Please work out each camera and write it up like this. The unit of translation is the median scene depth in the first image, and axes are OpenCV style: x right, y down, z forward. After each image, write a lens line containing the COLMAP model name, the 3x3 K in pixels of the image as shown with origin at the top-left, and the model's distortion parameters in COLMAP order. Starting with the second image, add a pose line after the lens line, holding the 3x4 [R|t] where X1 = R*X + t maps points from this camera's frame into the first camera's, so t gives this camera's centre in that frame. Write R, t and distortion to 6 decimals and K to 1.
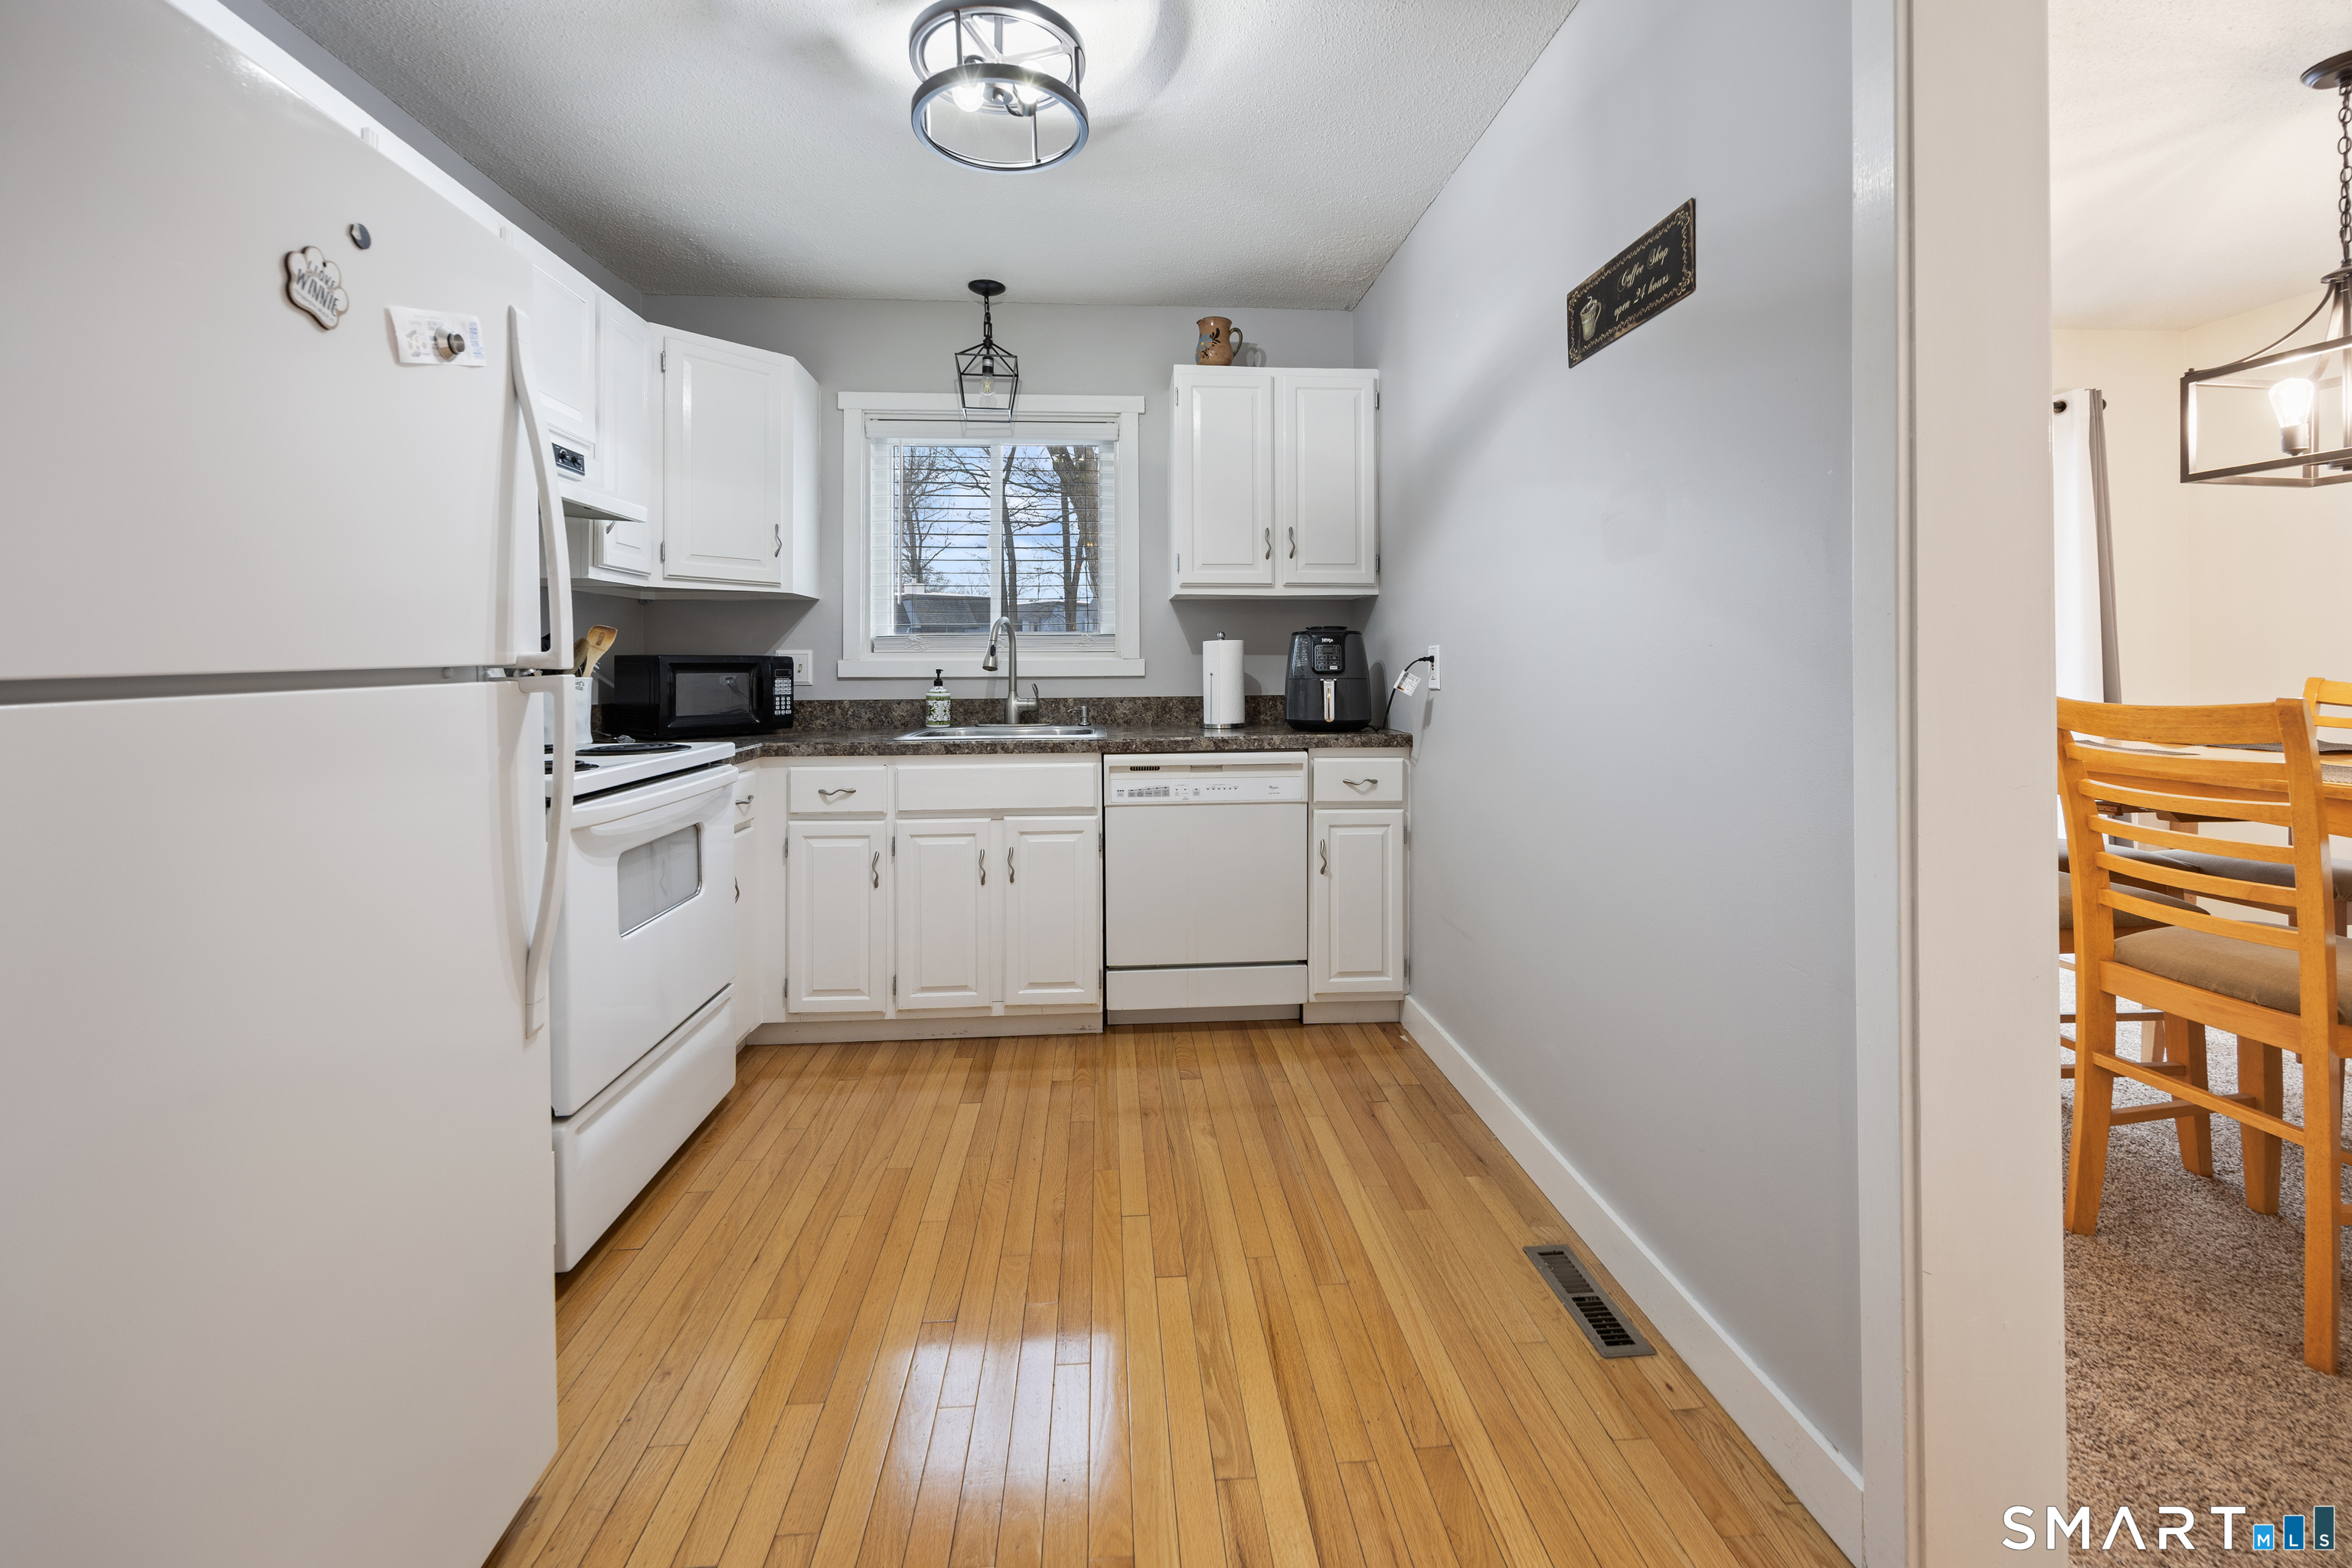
lens RADIAL K [[933.2, 0, 1166.7], [0, 933.2, 657.6], [0, 0, 1]] dist [0.000424, 0.000332]
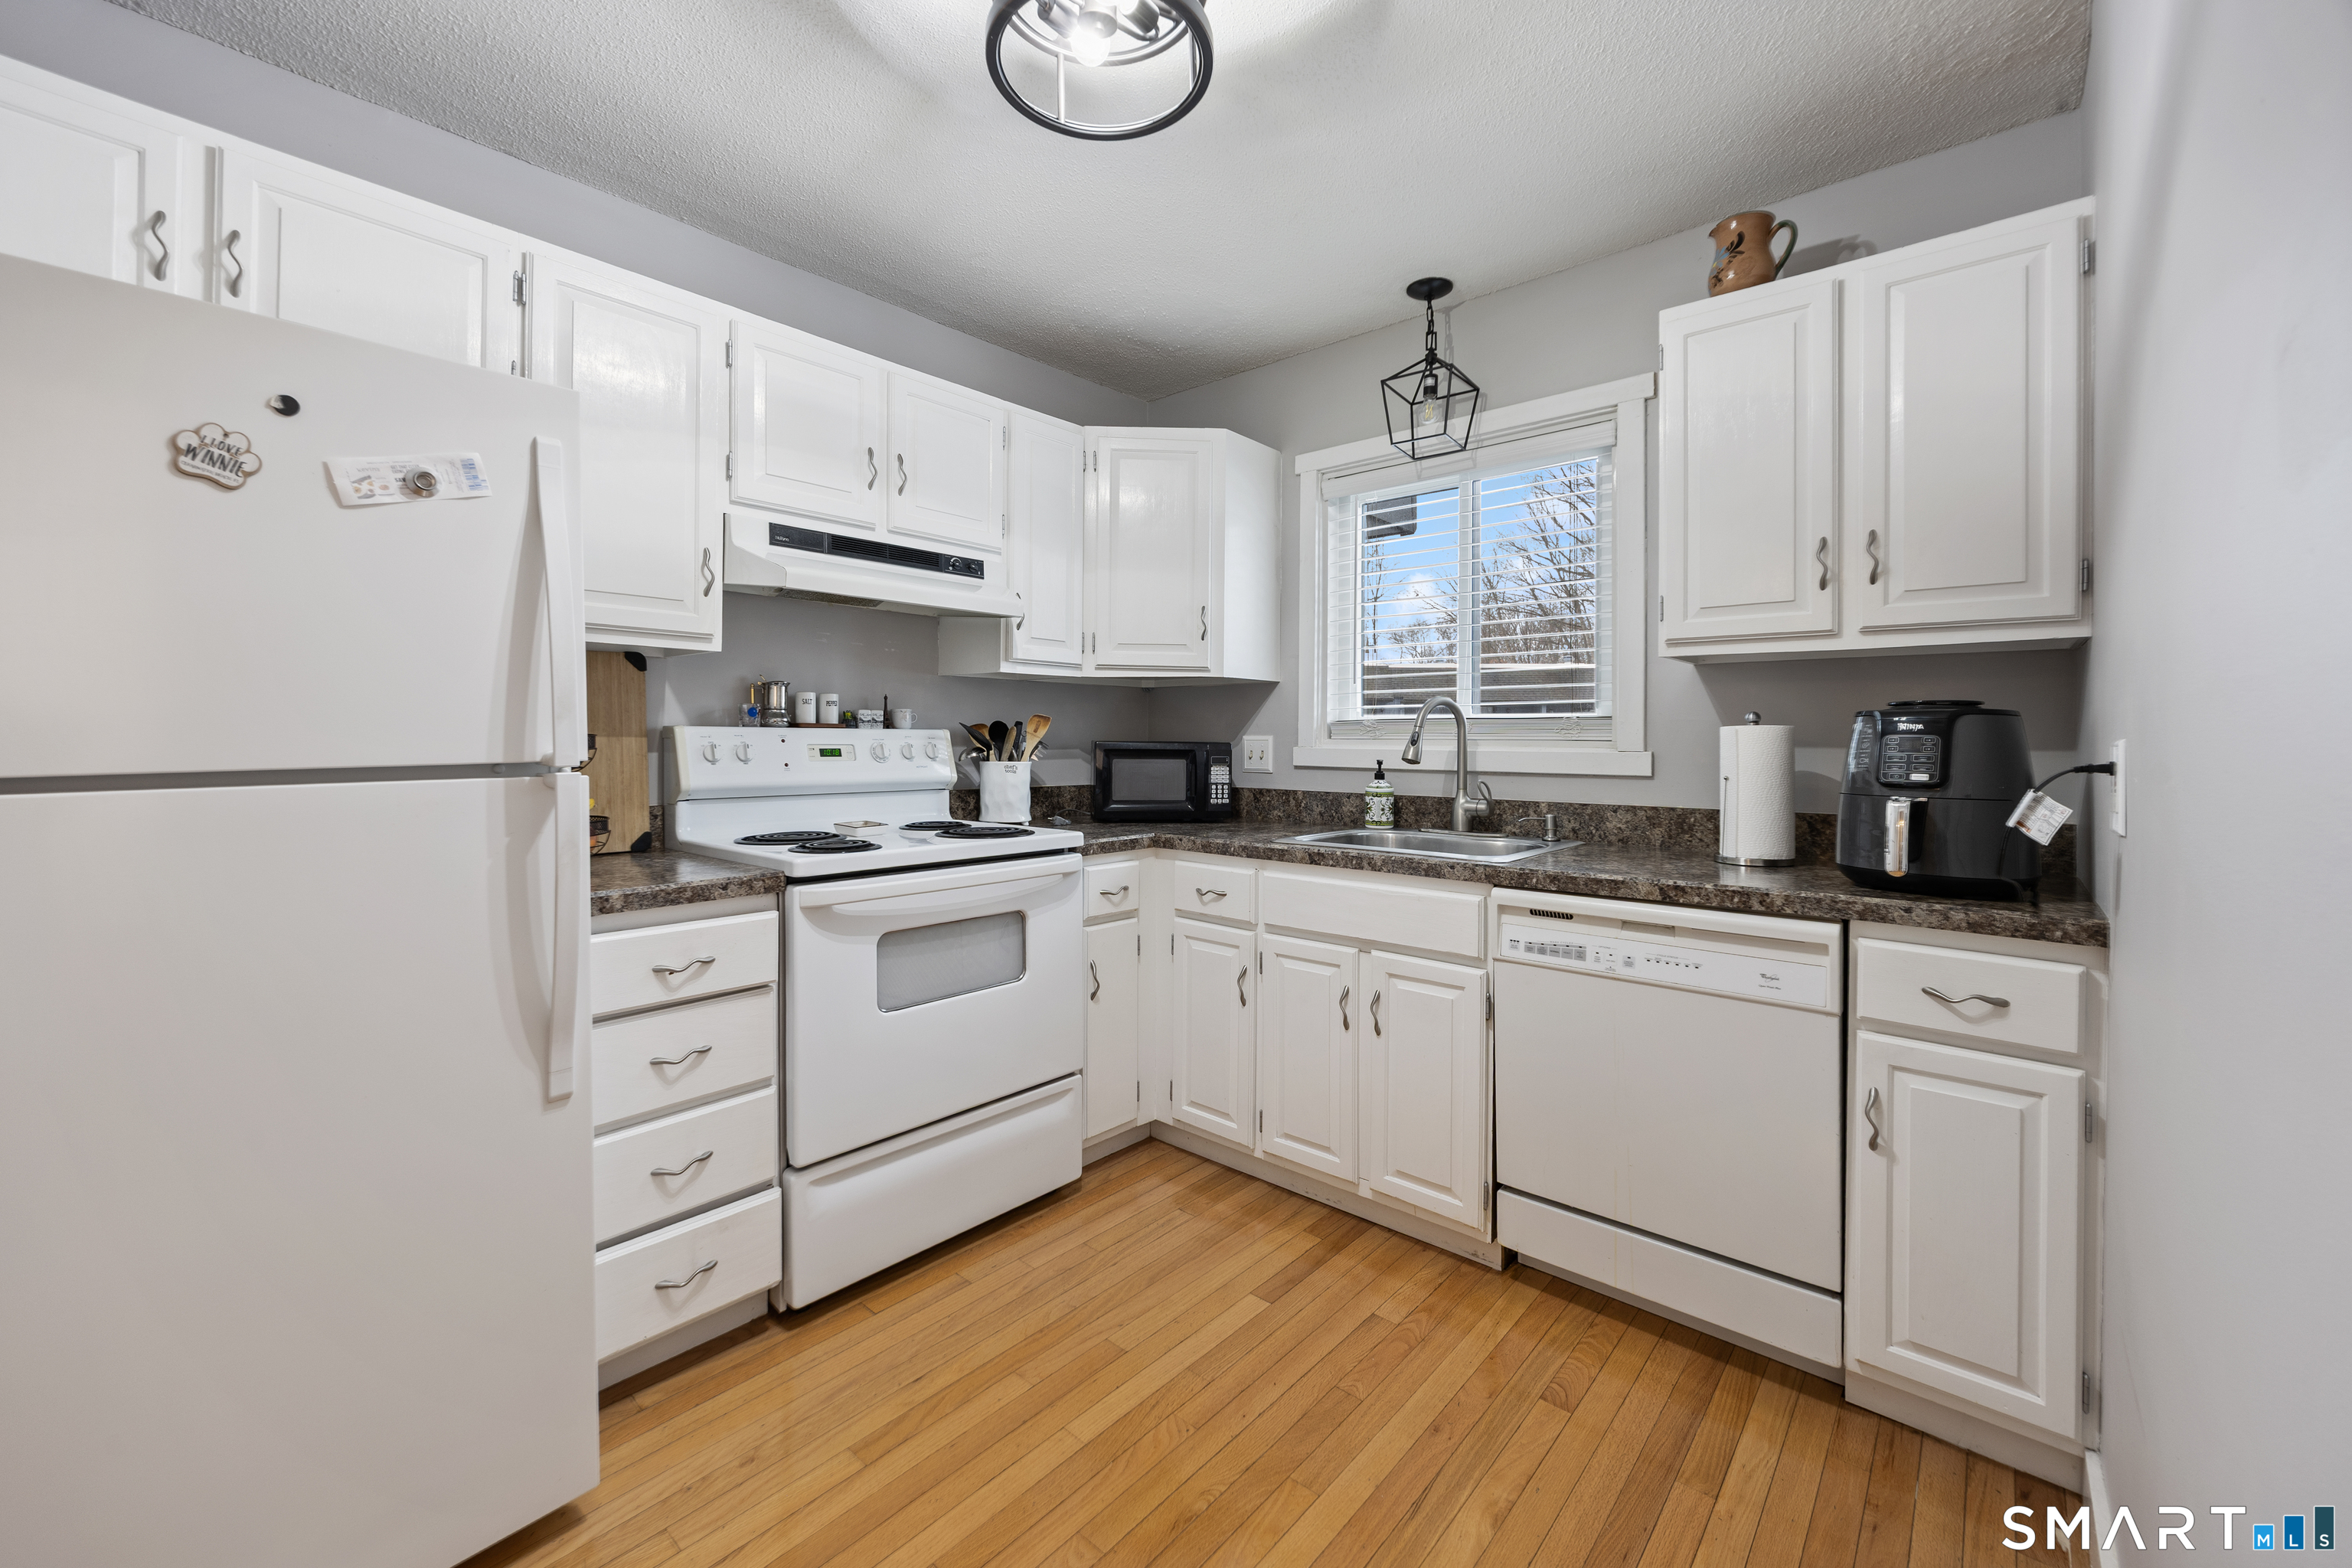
lens RADIAL K [[932.6, 0, 1187.2], [0, 932.6, 738.6], [0, 0, 1]] dist [0.000338, 0.000153]
pose [[0.710230, 0.008389, -0.703919, 0.261052], [-0.005145, 0.999964, 0.006725, -0.013252], [0.703950, -0.001155, 0.710248, 0.316159]]
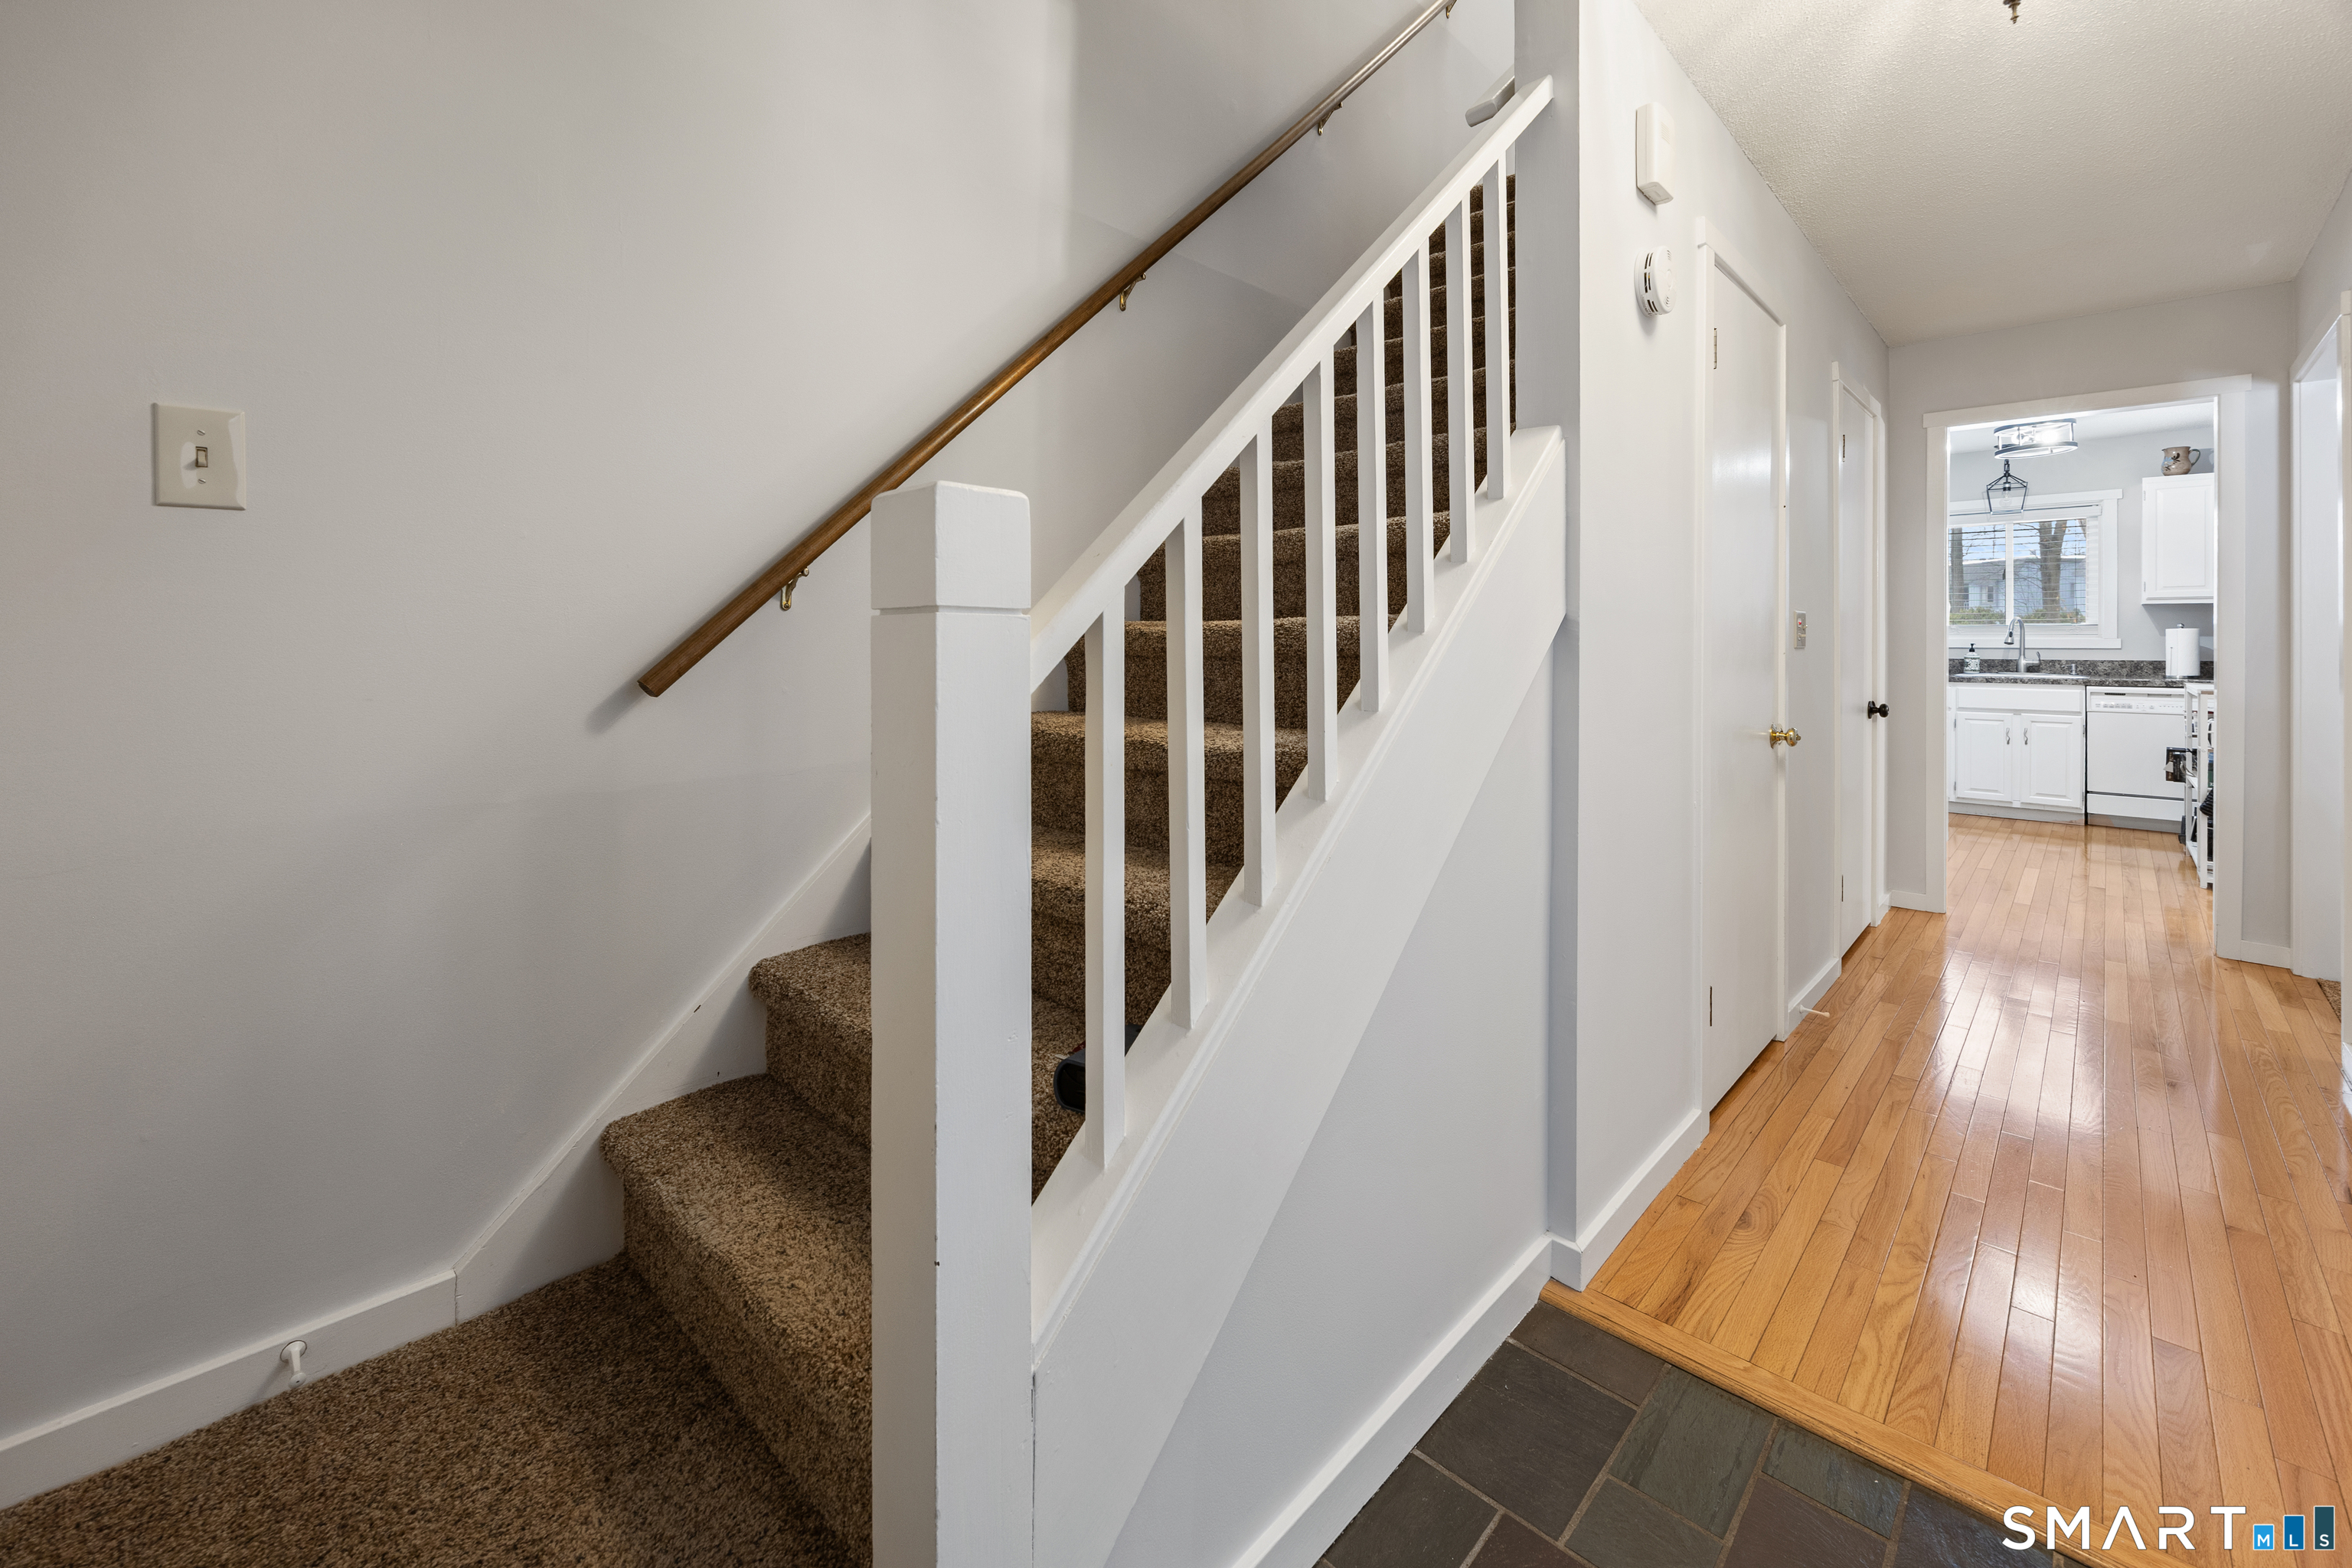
lens RADIAL K [[957.1, 0, 1176.0], [0, 957.1, 642.2], [0, 0, 1]] dist [-0.000376, -0.000034]
pose [[0.666635, 0.008735, -0.745334, 0.158577], [0.002055, 0.999906, 0.013557, -0.023843], [0.745382, -0.010569, 0.666554, -1.819062]]
